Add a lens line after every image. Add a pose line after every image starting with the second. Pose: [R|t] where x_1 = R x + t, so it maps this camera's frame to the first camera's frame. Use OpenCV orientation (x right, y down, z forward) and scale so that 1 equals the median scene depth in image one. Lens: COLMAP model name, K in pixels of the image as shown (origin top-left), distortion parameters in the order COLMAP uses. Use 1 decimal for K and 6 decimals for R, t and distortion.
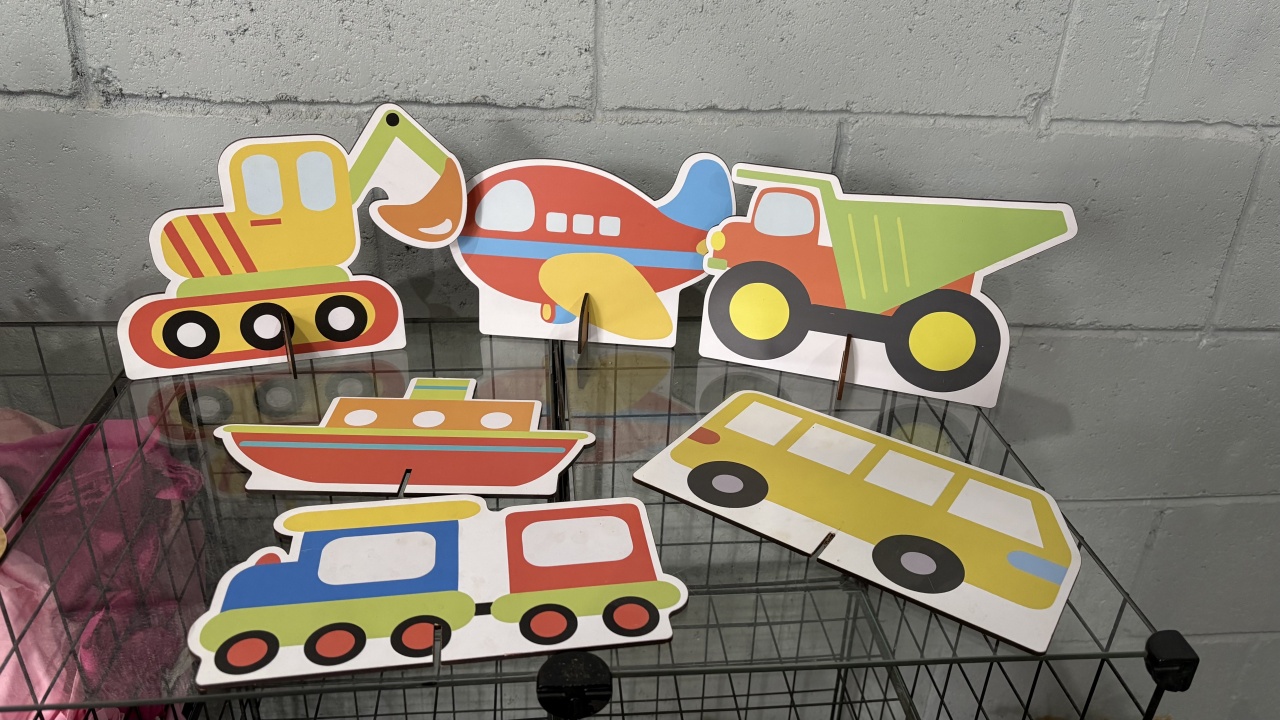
lens RADIAL K [[959.2, 0, 633.0], [0, 959.2, 360.3], [0, 0, 1]] dist [0.008656, -0.007951]
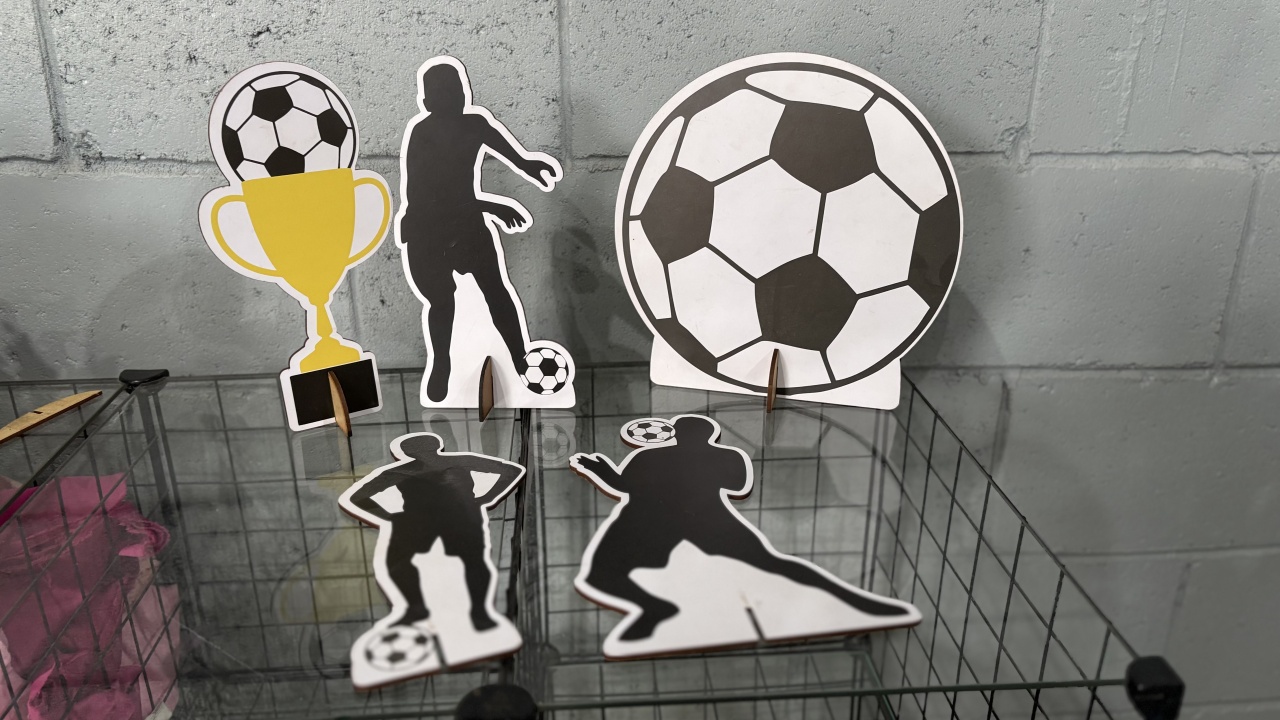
lens RADIAL K [[965.3, 0, 631.1], [0, 965.3, 357.7], [0, 0, 1]] dist [0.003895, 0.000960]
pose [[0.998691, -0.027240, -0.043291, 0.065942], [0.022857, 0.994855, -0.098698, 0.046616], [0.045757, 0.097580, 0.994175, 0.018936]]
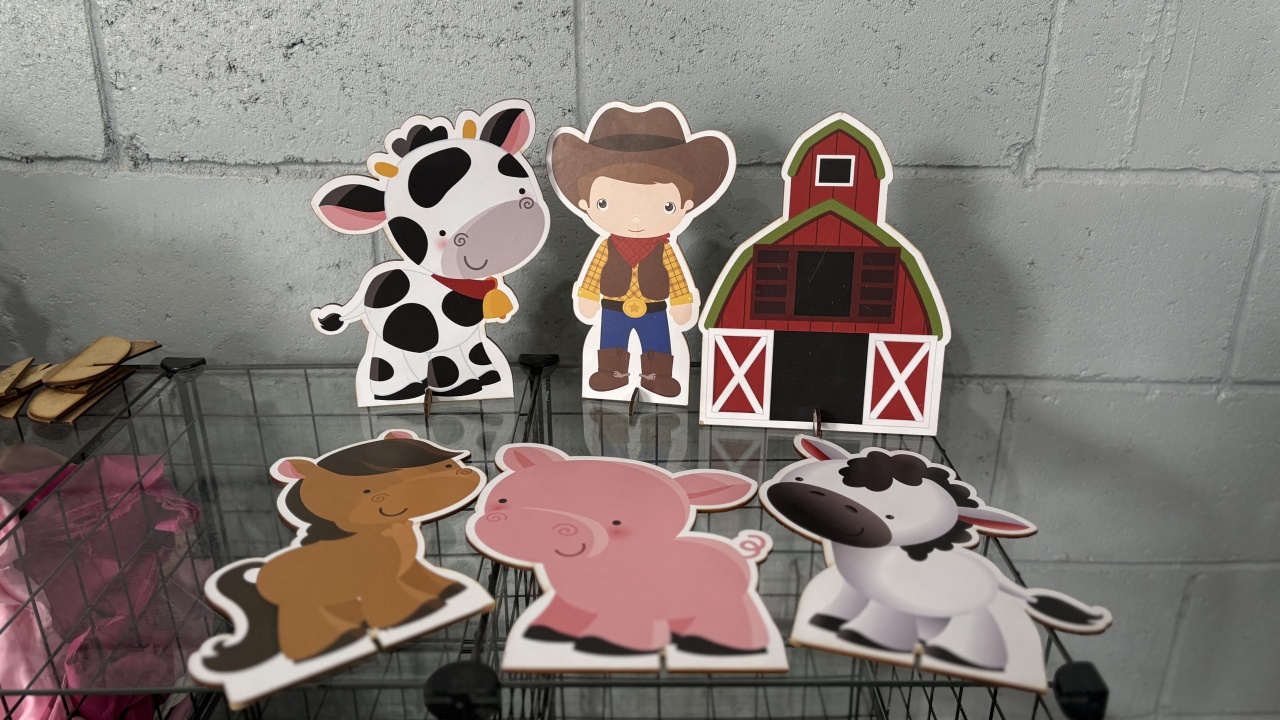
lens RADIAL K [[964.0, 0, 642.1], [0, 964.0, 361.5], [0, 0, 1]] dist [0.003801, 0.001875]
pose [[0.995428, 0.000892, -0.095511, 0.125472], [-0.008917, 0.996457, -0.083630, 0.038338], [0.095098, 0.084100, 0.991909, -0.020636]]
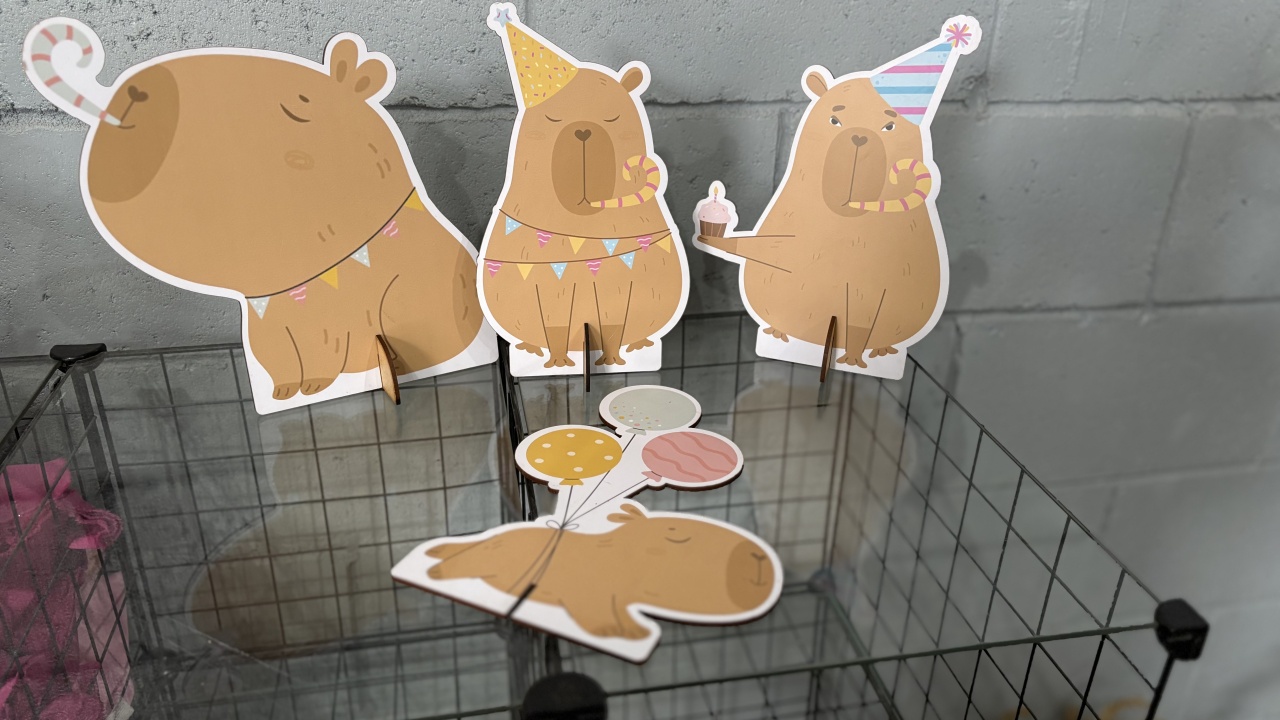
lens RADIAL K [[963.6, 0, 635.3], [0, 963.6, 353.0], [0, 0, 1]] dist [0.009114, -0.004799]
pose [[0.994902, -0.058673, 0.082025, -0.027800], [0.061463, 0.997599, -0.031912, 0.019467], [-0.079956, 0.036790, 0.996119, 0.040736]]
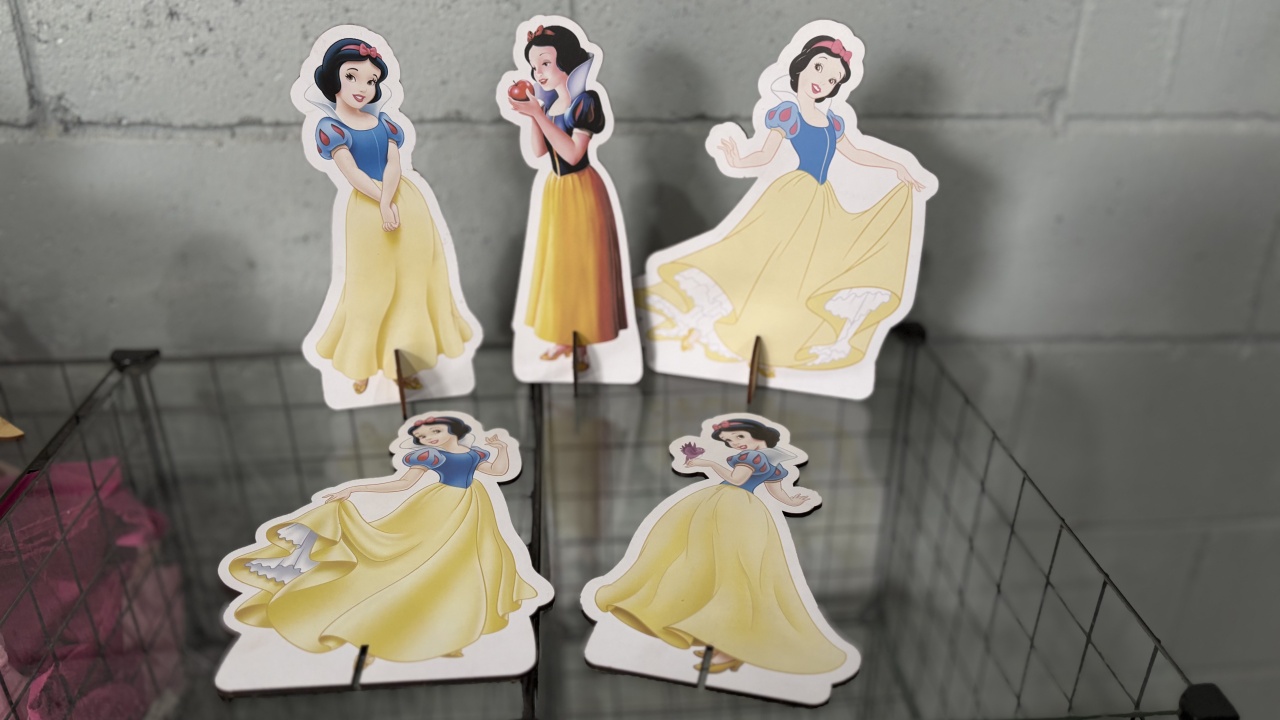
lens RADIAL K [[957.8, 0, 635.4], [0, 957.8, 360.3], [0, 0, 1]] dist [0.057395, -0.085867]
pose [[0.999069, -0.024044, -0.035831, 0.046473], [0.023238, 0.999472, -0.022728, -0.003788], [0.036358, 0.021874, 0.999099, 0.056737]]
